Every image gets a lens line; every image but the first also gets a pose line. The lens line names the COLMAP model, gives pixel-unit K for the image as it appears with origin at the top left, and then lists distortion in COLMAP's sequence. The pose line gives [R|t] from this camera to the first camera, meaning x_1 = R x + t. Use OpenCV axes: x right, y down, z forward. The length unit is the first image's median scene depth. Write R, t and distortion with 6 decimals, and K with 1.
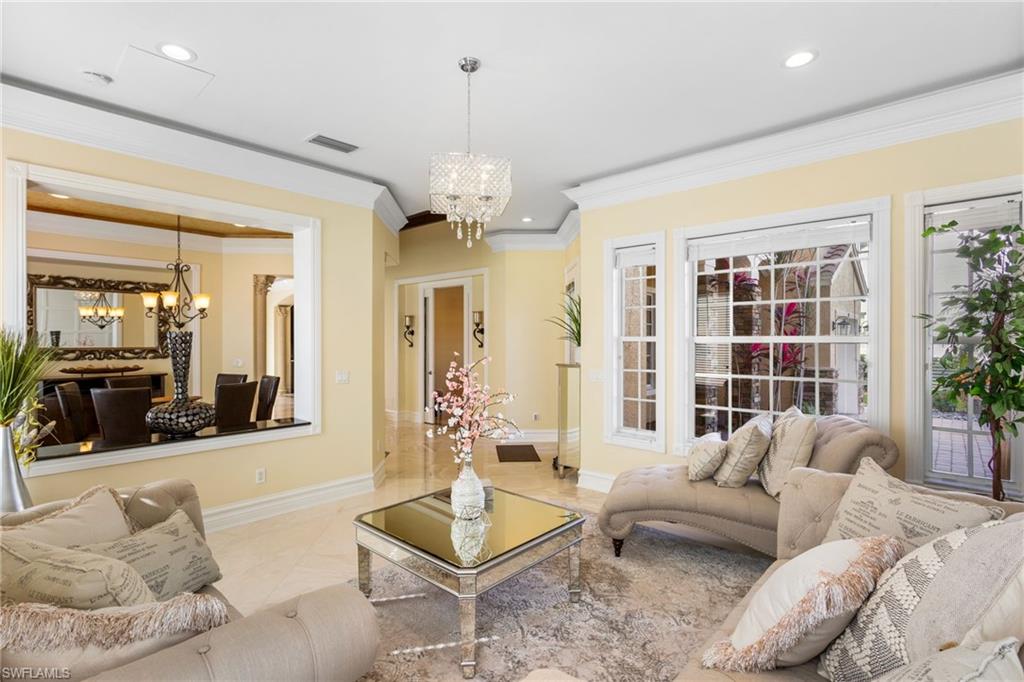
lens RADIAL K [[490.8, 0, 510.6], [0, 490.8, 341.8], [0, 0, 1]] dist [-0.000924, 0.001334]
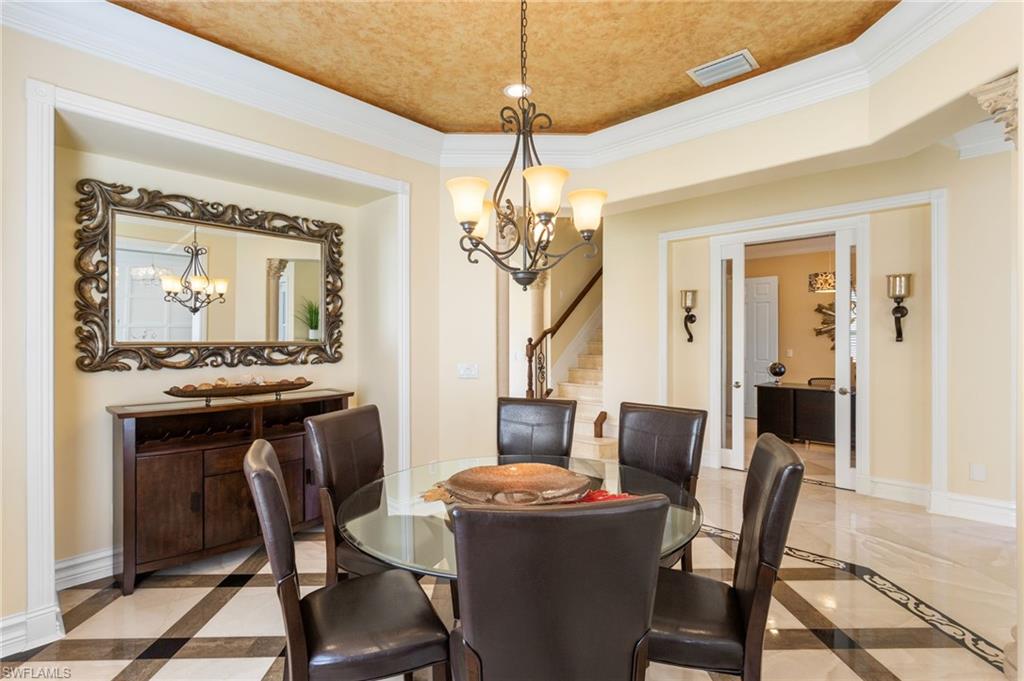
lens RADIAL K [[490.8, 0, 512.6], [0, 490.8, 338.3], [0, 0, 1]] dist [-0.000924, 0.001334]
pose [[0.999817, -0.002402, -0.018991, -0.537255], [0.002312, 0.999986, -0.004726, 0.010779], [0.019002, 0.004682, 0.999808, 0.502744]]
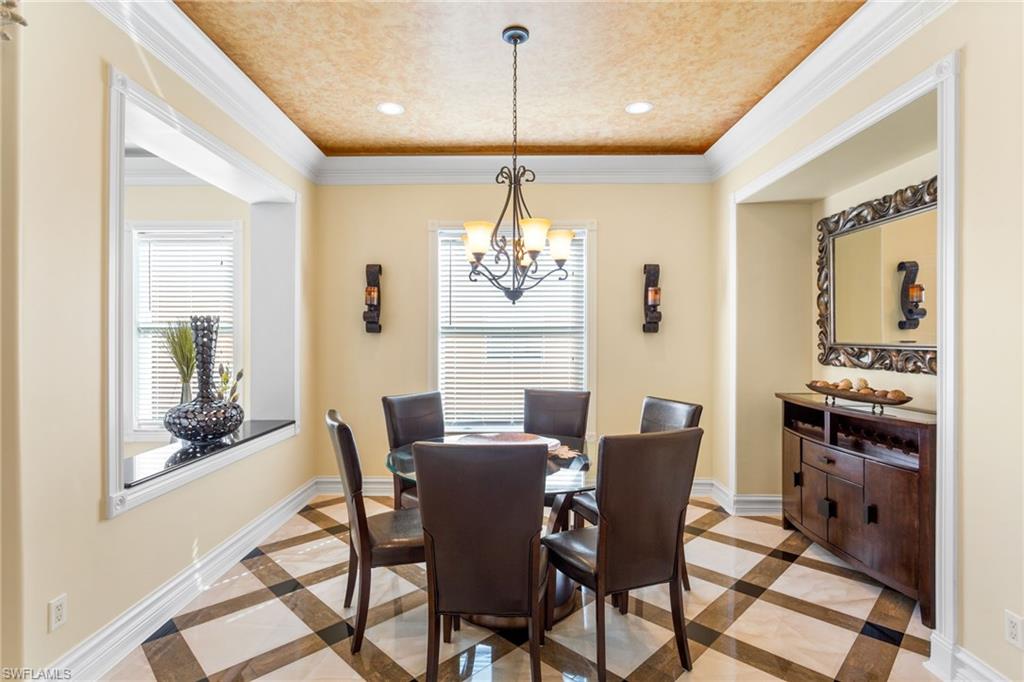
lens RADIAL K [[490.8, 0, 506.2], [0, 490.8, 333.9], [0, 0, 1]] dist [-0.000924, 0.001334]
pose [[-0.746148, -0.007170, -0.665742, -0.273954], [-0.009283, 0.999957, -0.000365, 0.005605], [0.665716, 0.005908, -0.746182, 1.079906]]
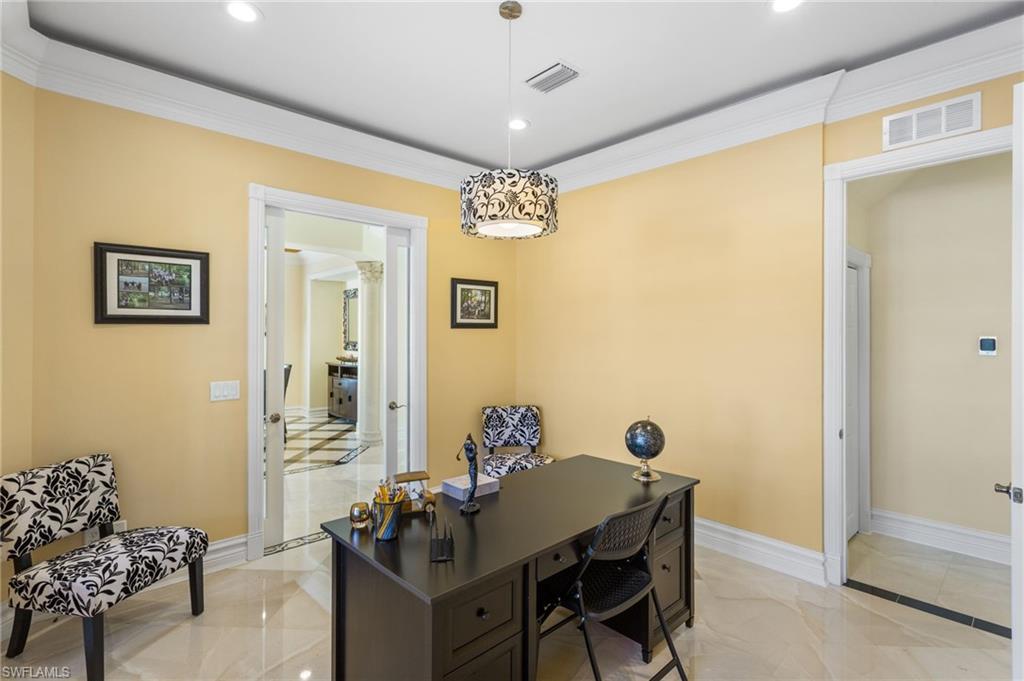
lens RADIAL K [[490.8, 0, 508.5], [0, 490.8, 337.1], [0, 0, 1]] dist [-0.000924, 0.001334]
pose [[-0.088666, -0.001080, -0.996061, 0.376181], [-0.009541, 0.999954, -0.000235, -0.002842], [0.996016, 0.009483, -0.088672, 1.460775]]
